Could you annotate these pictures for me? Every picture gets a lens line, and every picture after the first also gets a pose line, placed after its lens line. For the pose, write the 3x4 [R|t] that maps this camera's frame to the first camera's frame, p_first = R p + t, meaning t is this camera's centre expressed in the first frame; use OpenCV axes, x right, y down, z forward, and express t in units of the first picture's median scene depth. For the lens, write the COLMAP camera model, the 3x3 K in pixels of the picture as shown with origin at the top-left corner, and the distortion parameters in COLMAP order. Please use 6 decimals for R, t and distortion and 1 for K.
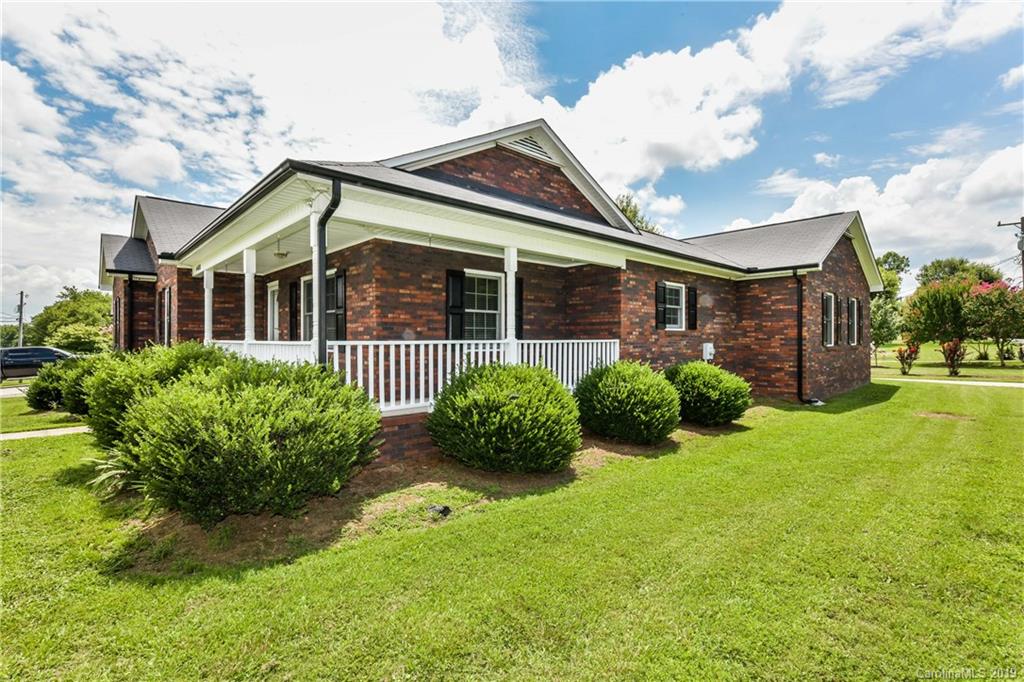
lens RADIAL K [[465.4, 0, 512.0], [0, 465.4, 341.0], [0, 0, 1]] dist [-0.001891, -0.000026]
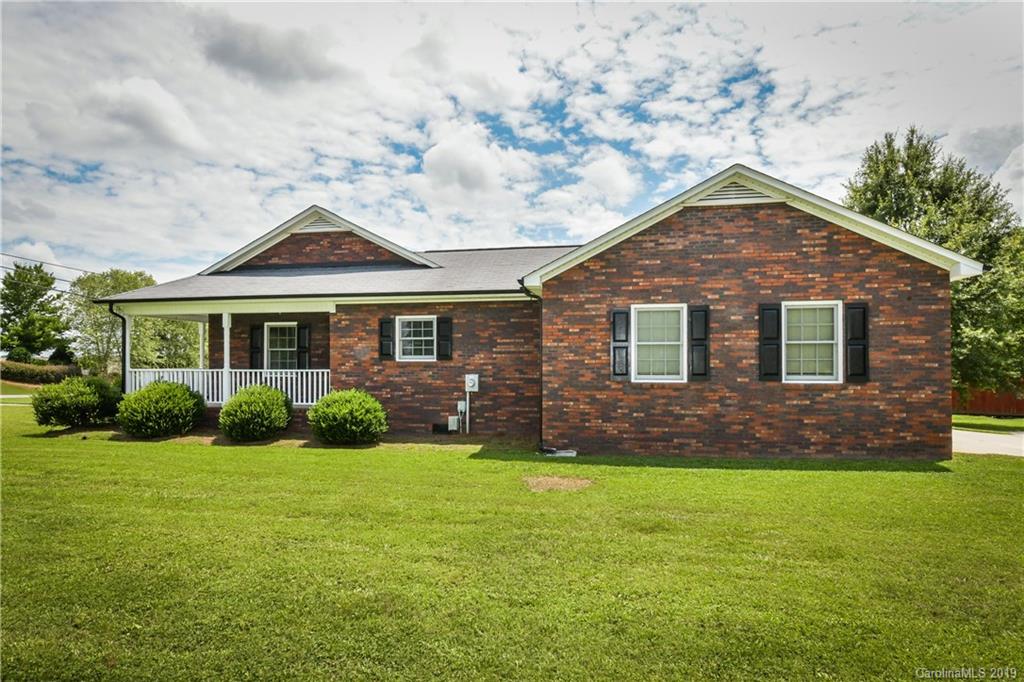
lens RADIAL K [[607.6, 0, 511.5], [0, 607.6, 360.6], [0, 0, 1]] dist [0.001134, -0.000115]
pose [[0.582497, -0.004125, -0.812823, 1.435422], [-0.007816, 0.999912, -0.010676, -0.010892], [0.812795, 0.012571, 0.582414, 0.351099]]
